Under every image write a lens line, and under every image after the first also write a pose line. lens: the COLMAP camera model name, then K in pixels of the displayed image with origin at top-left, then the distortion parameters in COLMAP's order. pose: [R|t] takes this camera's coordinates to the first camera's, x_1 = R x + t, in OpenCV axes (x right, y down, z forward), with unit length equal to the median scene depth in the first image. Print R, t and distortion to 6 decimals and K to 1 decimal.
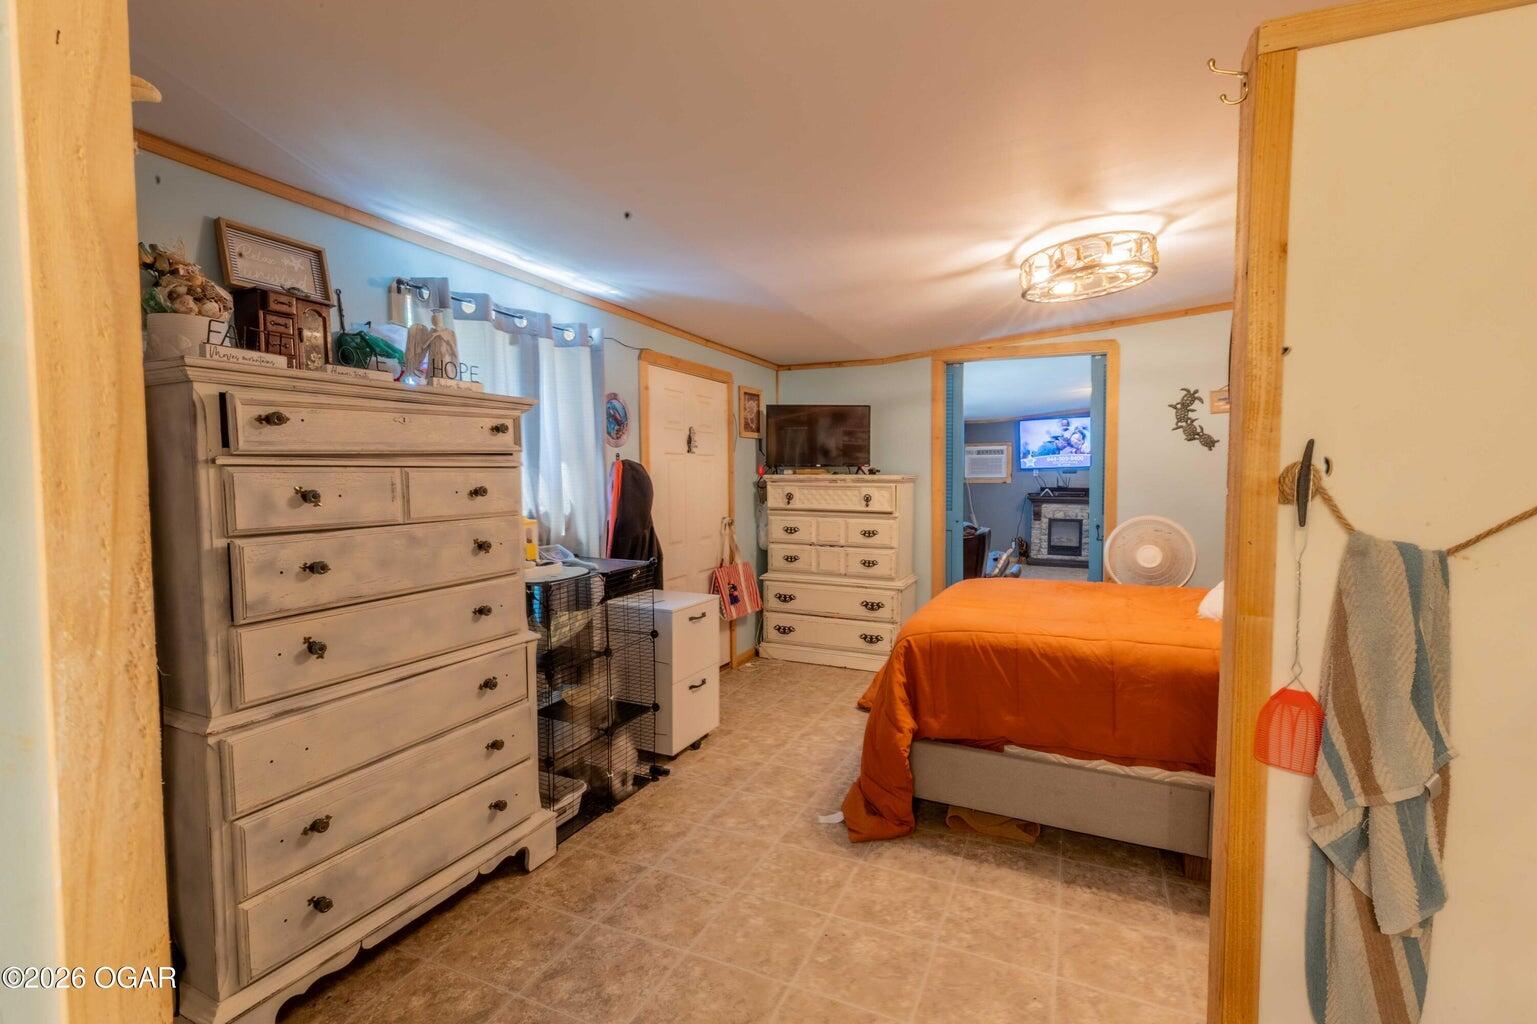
lens RADIAL K [[695.1, 0, 754.4], [0, 695.1, 516.8], [0, 0, 1]] dist [0.008414, -0.000210]
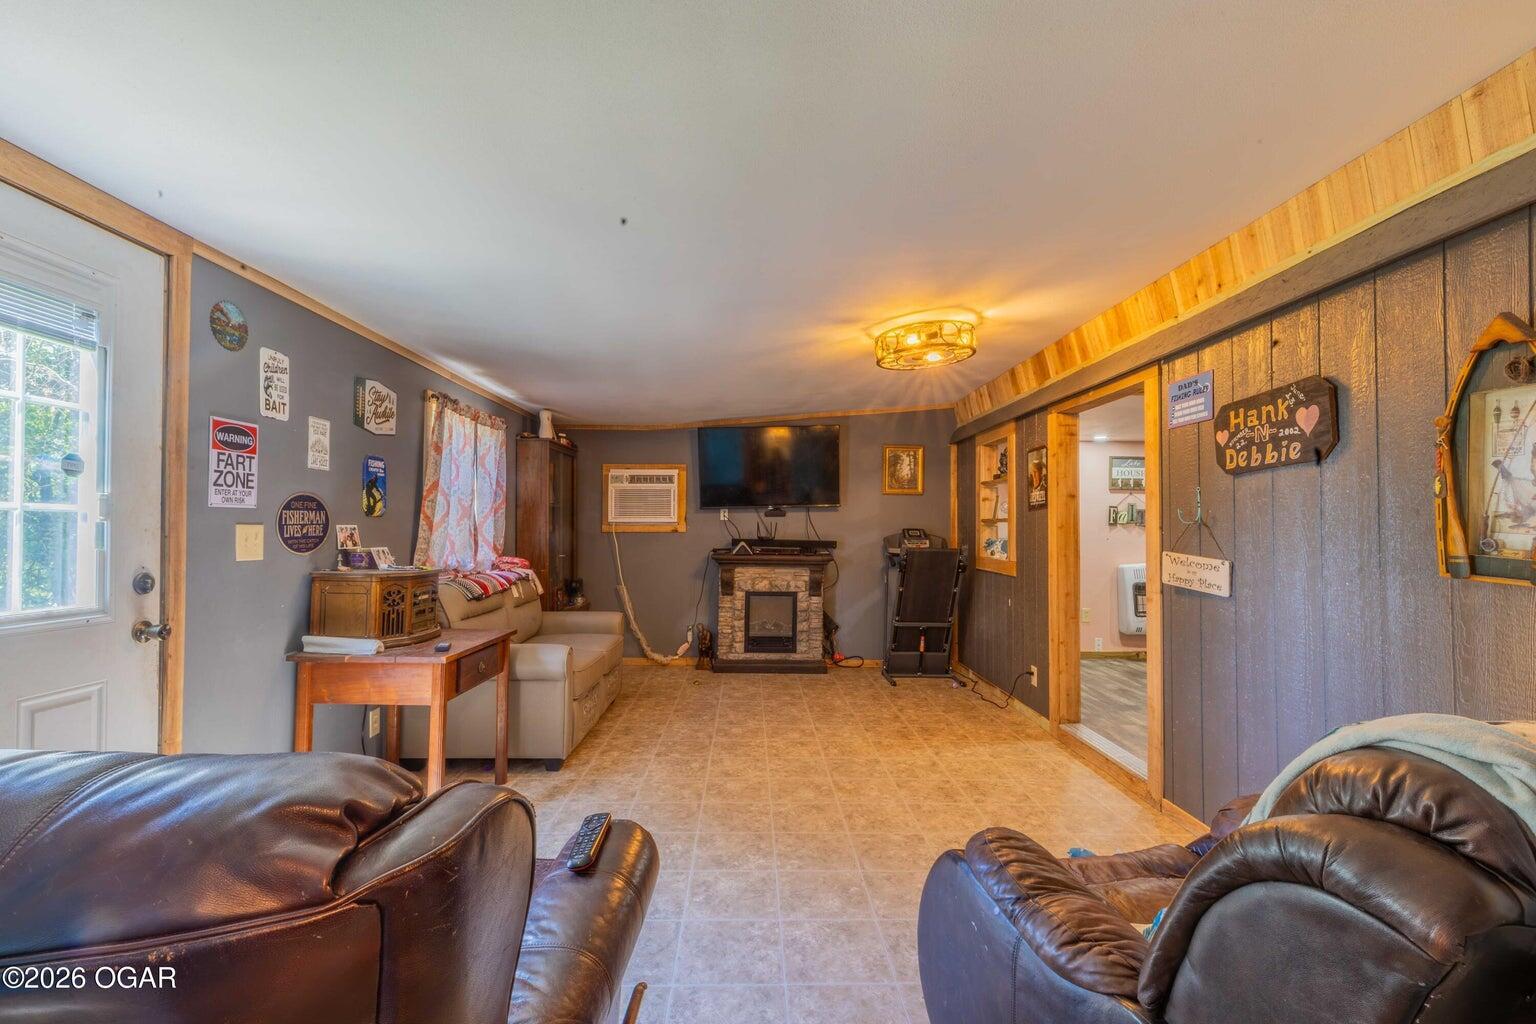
lens RADIAL K [[694.7, 0, 778.0], [0, 694.7, 497.2], [0, 0, 1]] dist [0.008414, -0.000210]
pose [[0.882711, 0.027263, 0.469125, 0.322359], [0.019219, 0.995386, -0.094010, -0.041642], [-0.469524, 0.091999, 0.878114, 0.888502]]
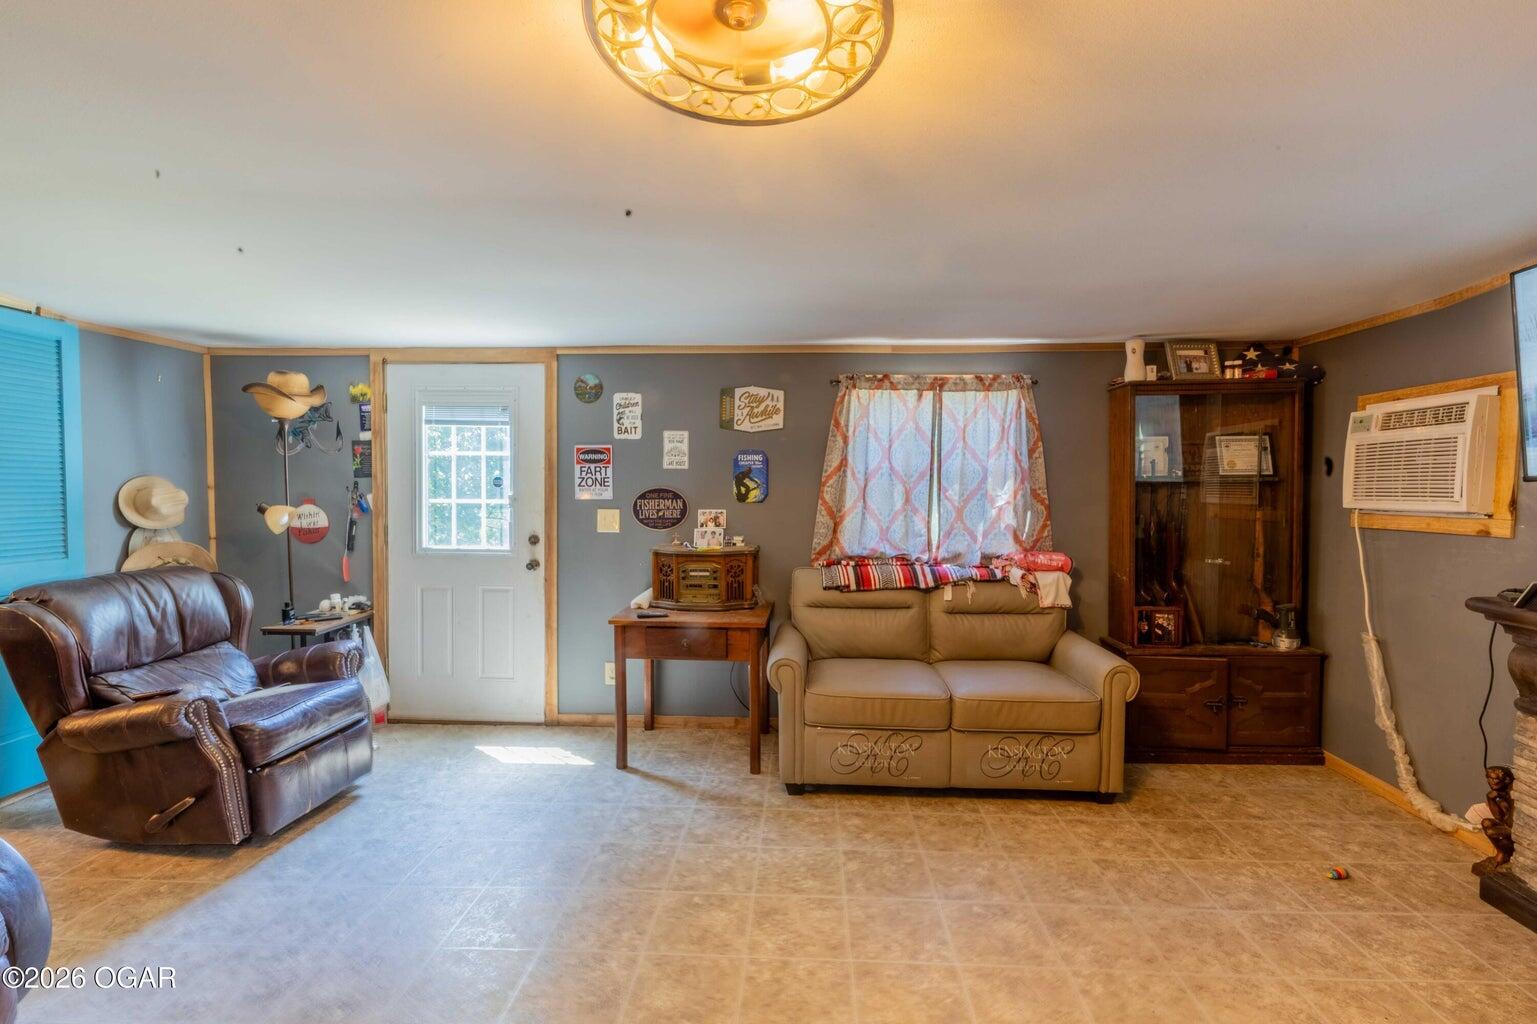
lens RADIAL K [[695.1, 0, 770.2], [0, 695.1, 509.0], [0, 0, 1]] dist [0.008414, -0.000210]
pose [[0.389533, 0.033464, -0.920404, 1.001302], [-0.054808, 0.998411, 0.013105, -0.095795], [0.919380, 0.045341, 0.390748, 1.355511]]
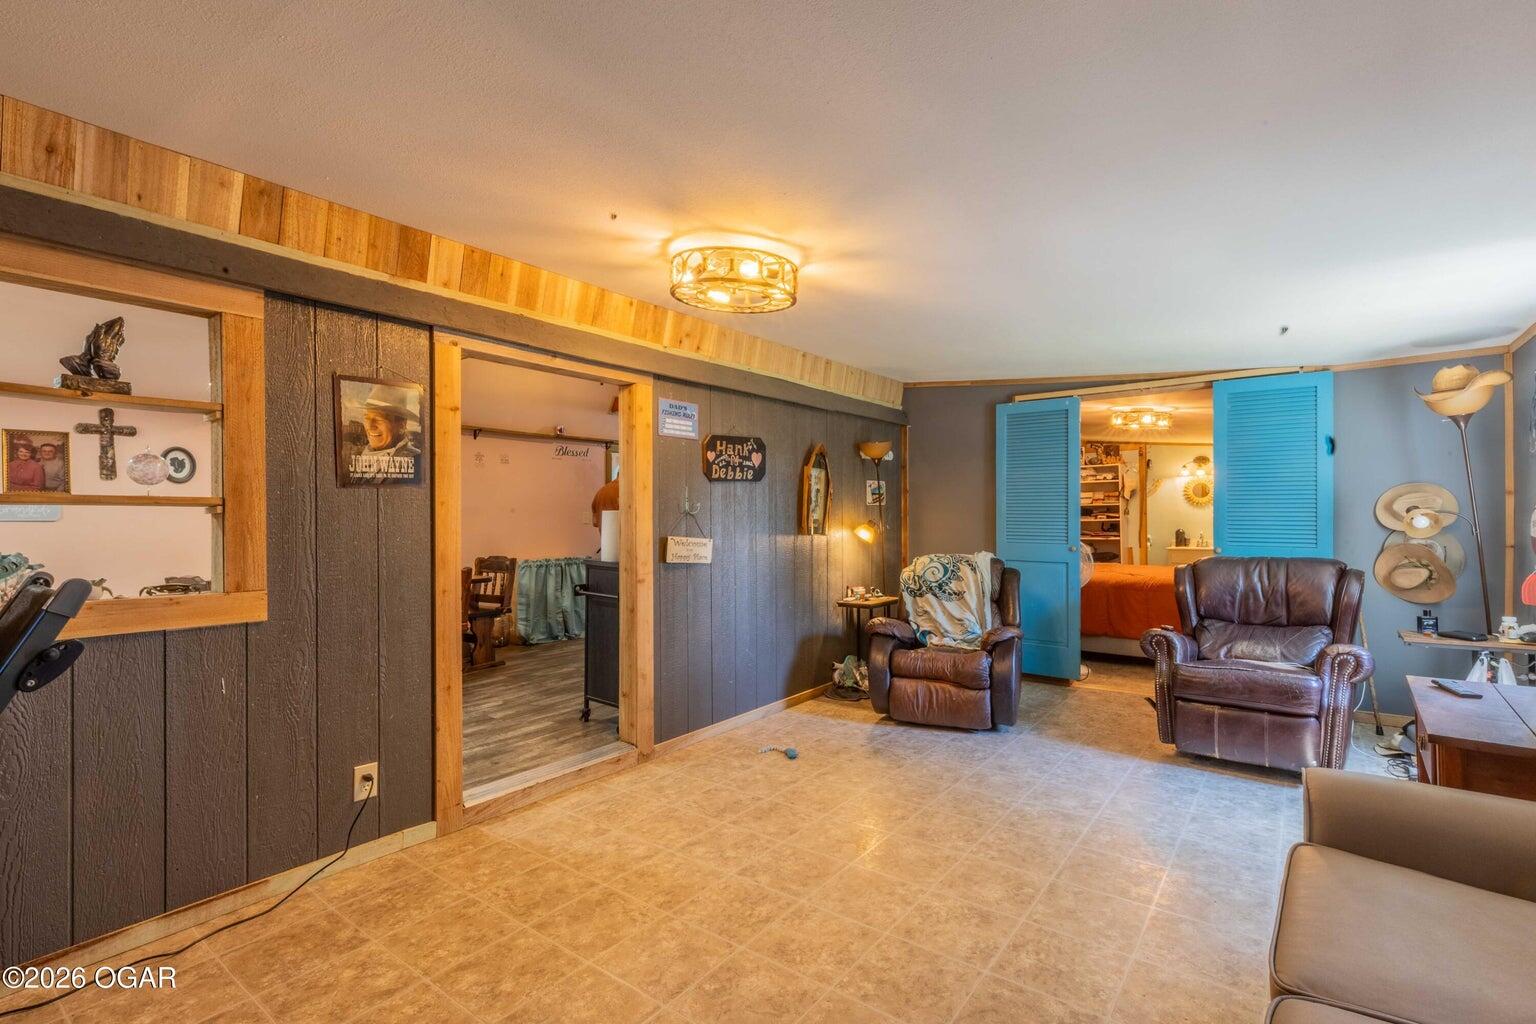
lens RADIAL K [[694.7, 0, 783.3], [0, 694.7, 514.0], [0, 0, 1]] dist [0.008414, -0.000210]
pose [[-0.981660, 0.007822, 0.190482, 0.643403], [0.017739, 0.998571, 0.050415, -0.103624], [-0.189816, 0.052869, -0.980395, 1.960792]]
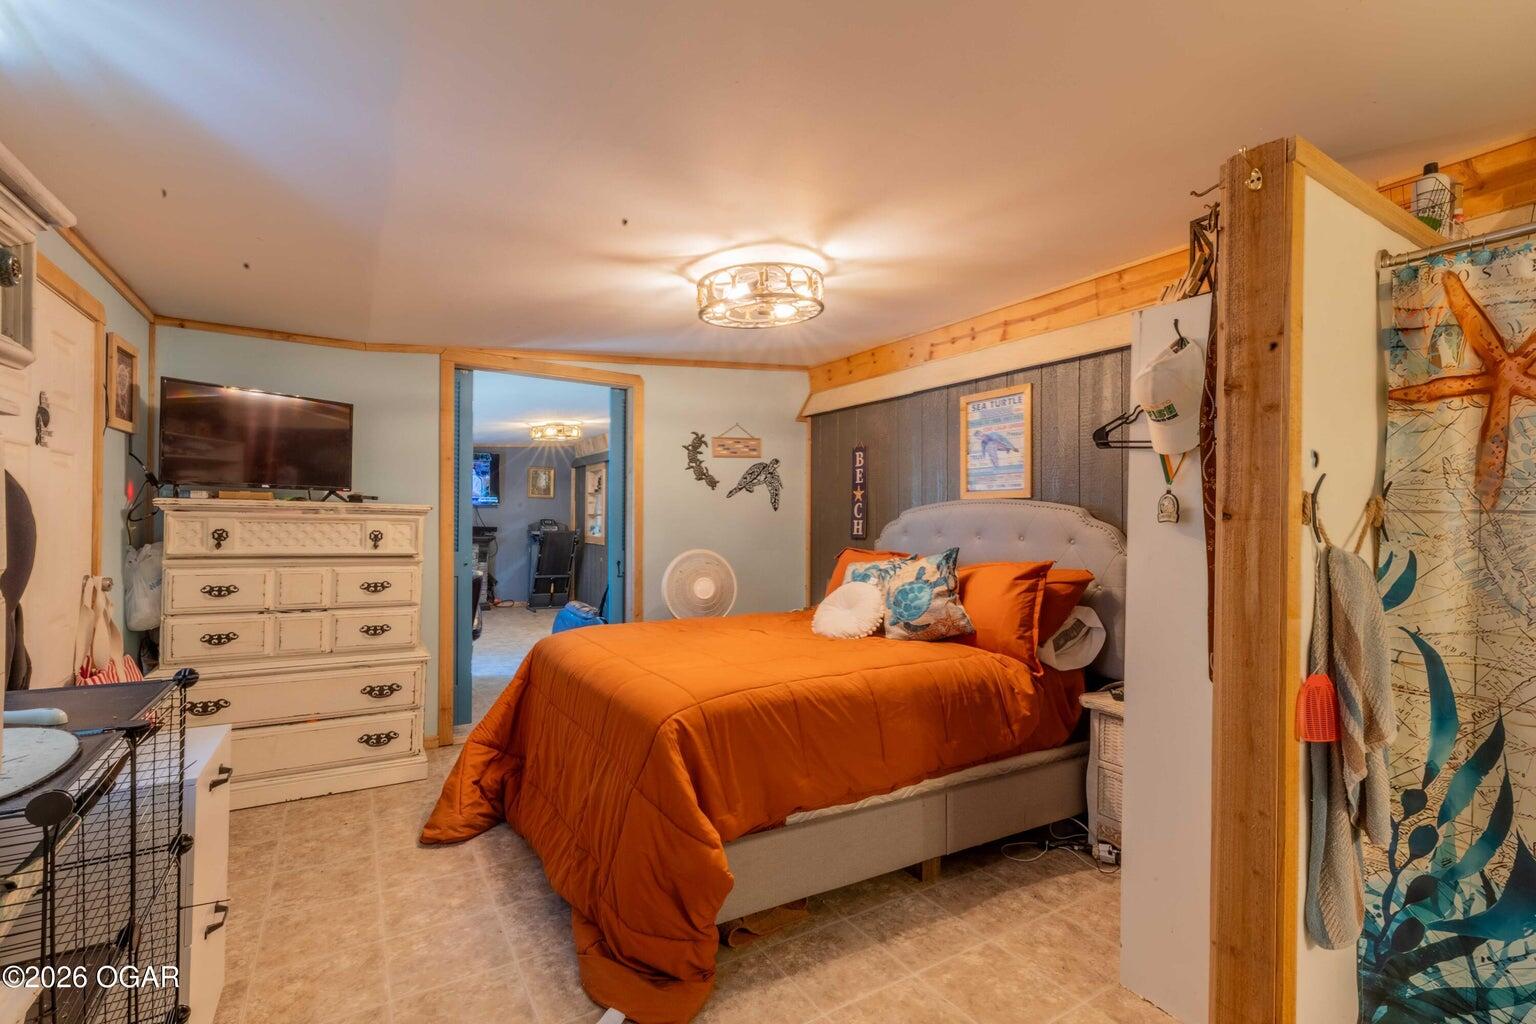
lens RADIAL K [[694.7, 0, 760.6], [0, 694.7, 518.6], [0, 0, 1]] dist [0.008414, -0.000210]
pose [[0.547535, 0.011802, 0.836700, -0.201012], [0.035657, 0.998663, -0.037420, -0.004235], [-0.836023, 0.050323, 0.546382, 0.284180]]
